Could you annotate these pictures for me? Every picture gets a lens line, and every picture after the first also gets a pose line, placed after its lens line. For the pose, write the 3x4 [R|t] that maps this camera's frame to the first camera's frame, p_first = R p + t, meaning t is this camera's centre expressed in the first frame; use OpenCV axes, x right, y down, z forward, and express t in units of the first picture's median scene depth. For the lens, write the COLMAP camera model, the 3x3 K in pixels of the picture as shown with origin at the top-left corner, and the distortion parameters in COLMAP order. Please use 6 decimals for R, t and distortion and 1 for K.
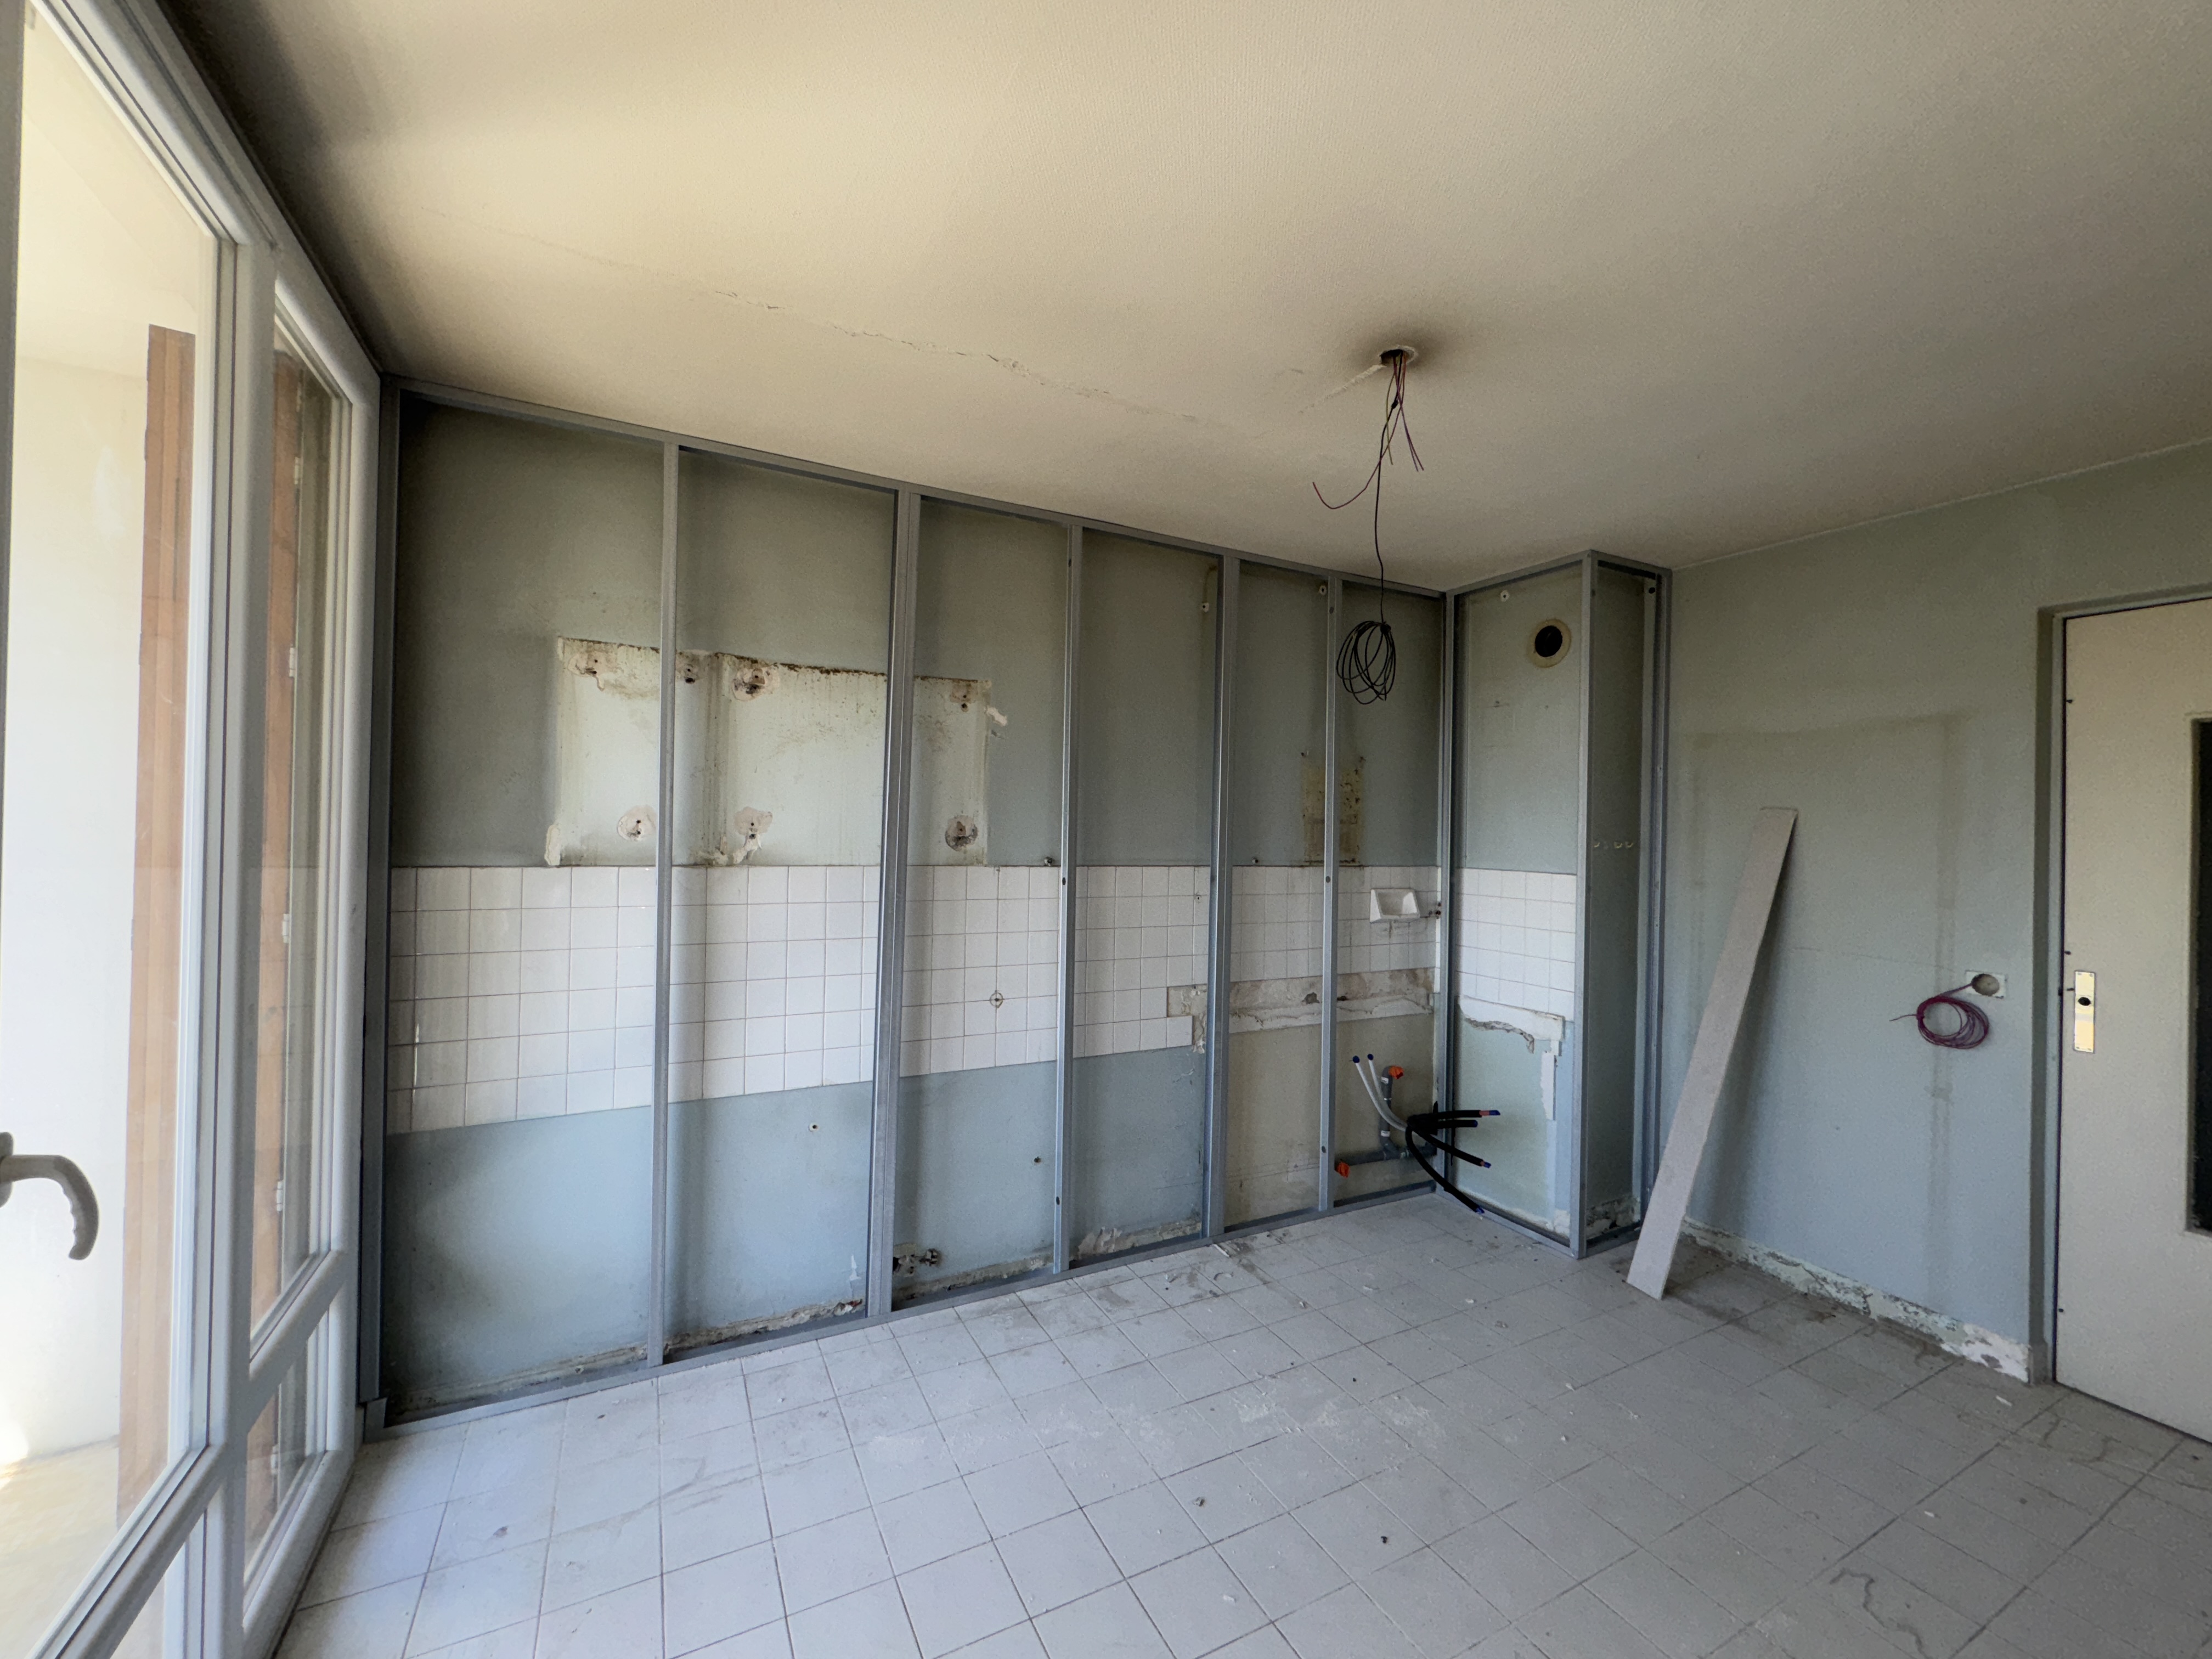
lens RADIAL K [[886.0, 0, 1100.7], [0, 886.0, 828.9], [0, 0, 1]] dist [0.000004, 0.000865]
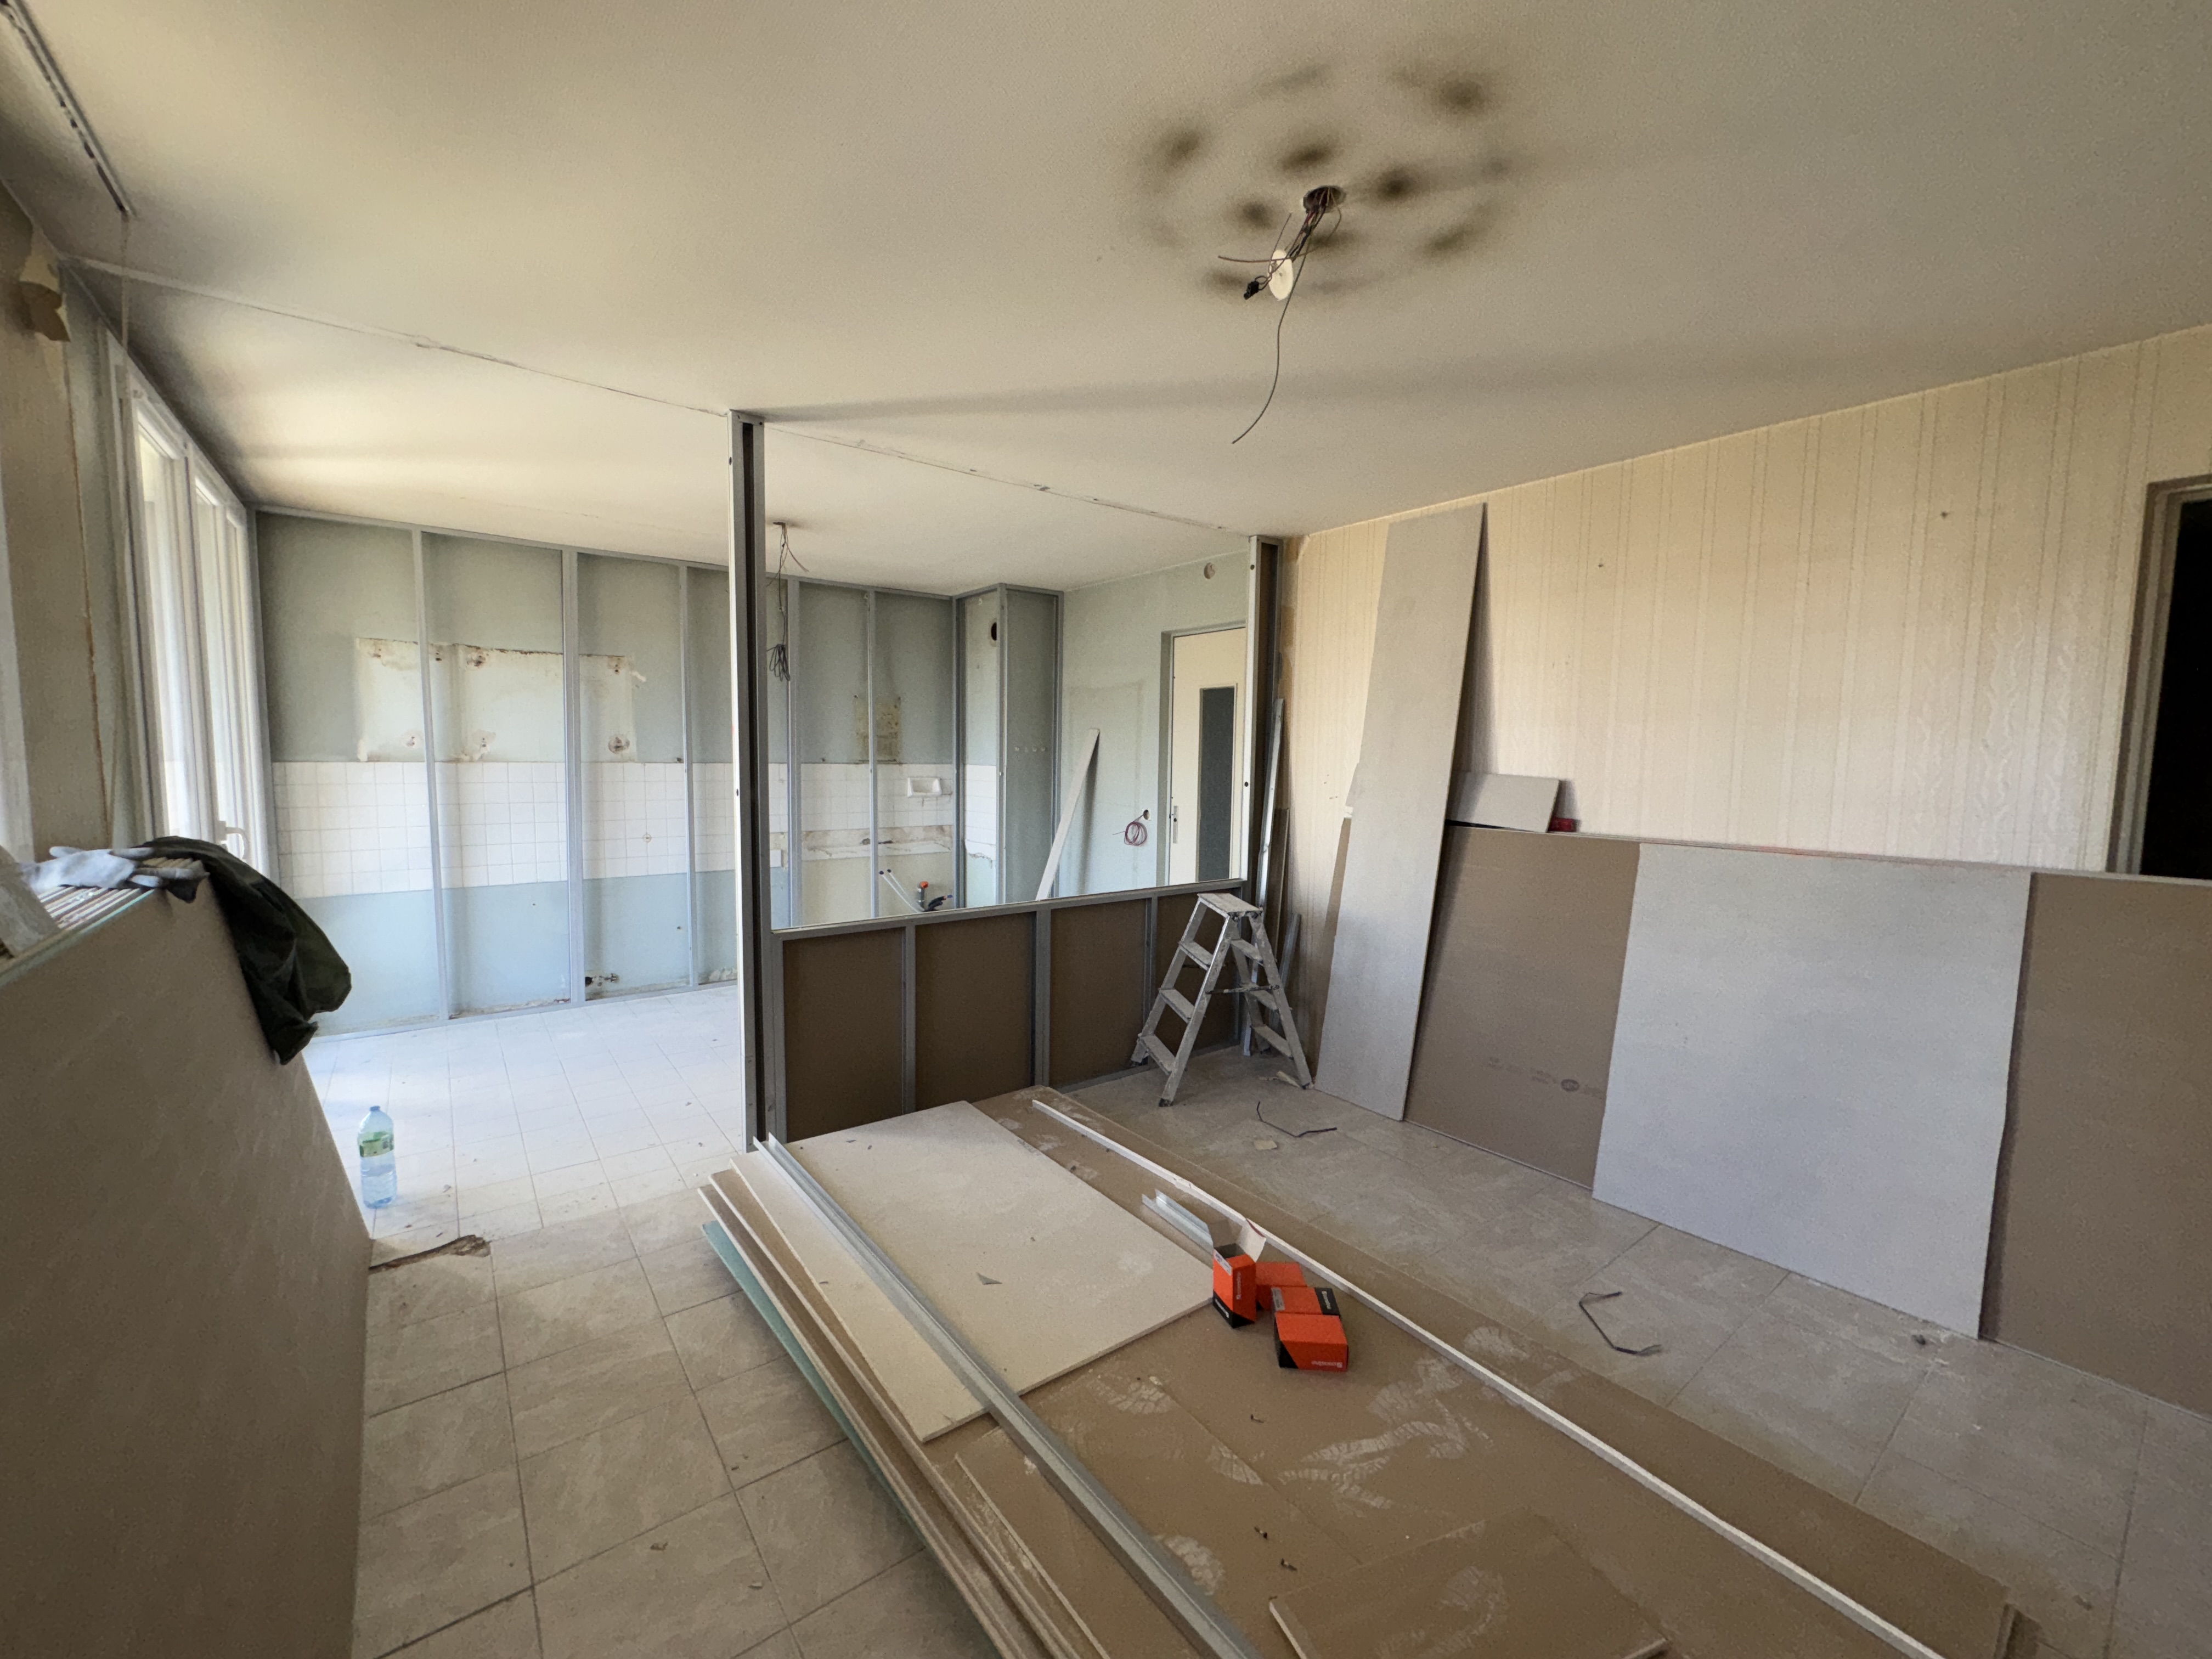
lens RADIAL K [[886.0, 0, 1108.1], [0, 886.0, 828.3], [0, 0, 1]] dist [0.000004, 0.000865]
pose [[0.985331, -0.020443, 0.169425, 0.528406], [0.004850, 0.995753, 0.091942, 0.015435], [-0.170585, -0.089772, 0.981245, -0.964876]]
